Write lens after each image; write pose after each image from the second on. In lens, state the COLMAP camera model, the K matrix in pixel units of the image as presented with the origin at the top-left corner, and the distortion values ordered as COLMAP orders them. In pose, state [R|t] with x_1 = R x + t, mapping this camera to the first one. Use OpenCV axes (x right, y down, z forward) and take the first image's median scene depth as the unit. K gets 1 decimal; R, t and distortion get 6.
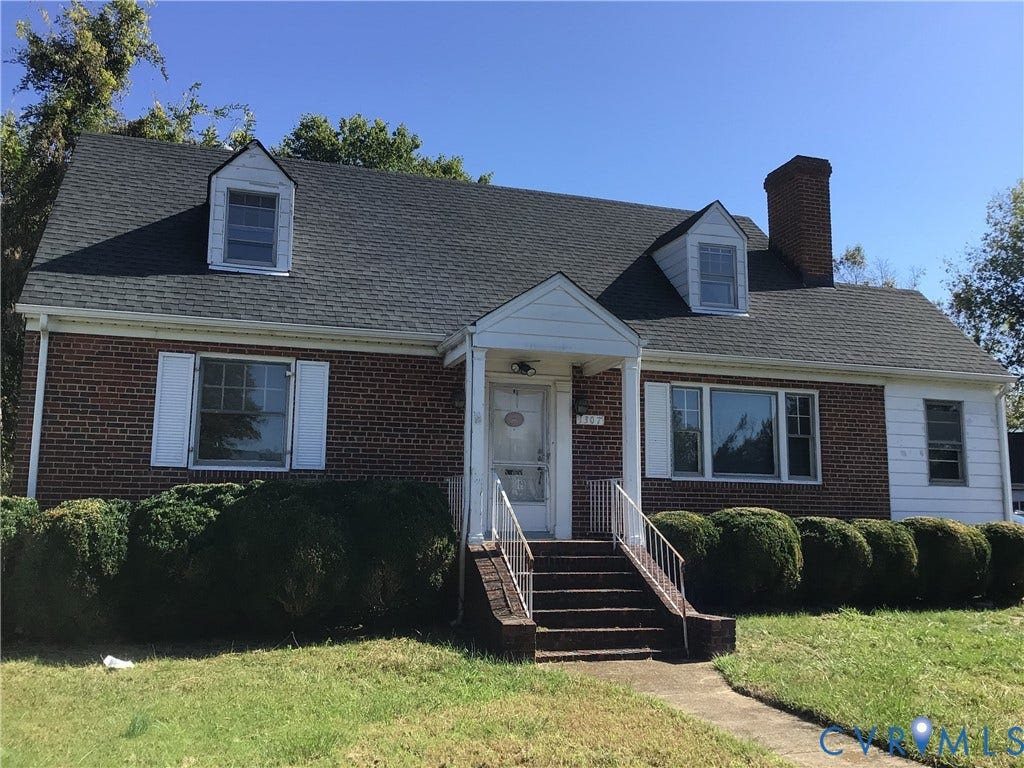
lens RADIAL K [[938.9, 0, 515.0], [0, 938.9, 376.7], [0, 0, 1]] dist [0.113703, -0.163609]
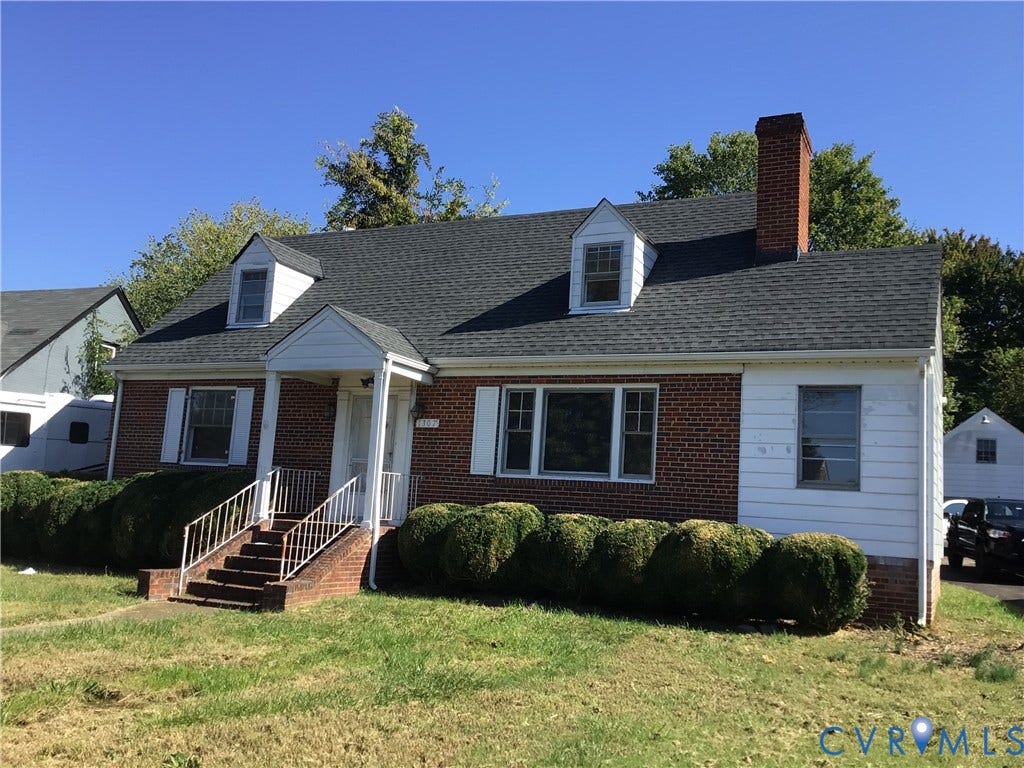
lens RADIAL K [[900.5, 0, 513.8], [0, 900.5, 369.4], [0, 0, 1]] dist [0.097825, -0.140430]
pose [[0.716341, -0.077378, -0.693446, 1.027839], [0.047602, 0.996936, -0.062070, 0.060156], [0.696124, 0.011454, 0.717830, 0.317617]]
